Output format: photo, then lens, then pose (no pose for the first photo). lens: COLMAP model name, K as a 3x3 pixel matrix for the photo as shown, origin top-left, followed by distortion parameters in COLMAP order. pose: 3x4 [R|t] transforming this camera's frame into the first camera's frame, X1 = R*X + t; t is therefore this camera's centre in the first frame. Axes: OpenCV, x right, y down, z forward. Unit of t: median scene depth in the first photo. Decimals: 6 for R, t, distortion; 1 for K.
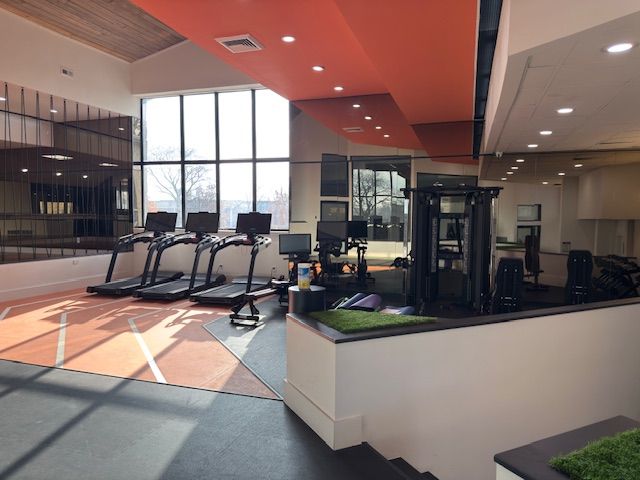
lens RADIAL K [[454.9, 0, 320.7], [0, 454.9, 241.0], [0, 0, 1]] dist [0.051460, -0.015103]
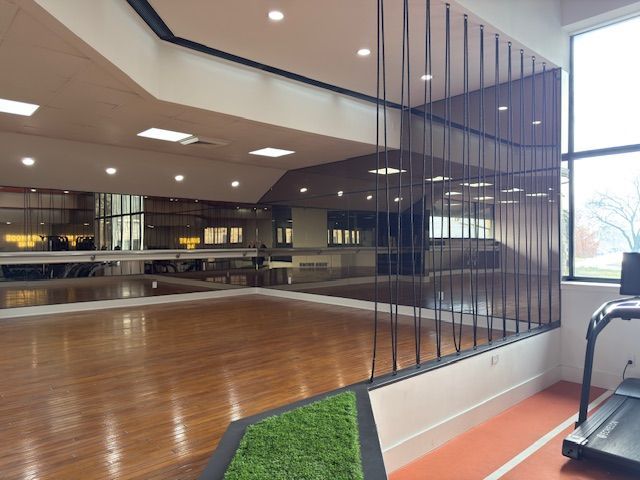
lens RADIAL K [[454.9, 0, 318.7], [0, 454.9, 243.5], [0, 0, 1]] dist [0.051460, -0.015103]
pose [[0.878540, 0.004400, -0.477648, -0.377647], [-0.028960, 0.998609, -0.044068, -0.037409], [0.476790, 0.052549, 0.877445, 0.393041]]
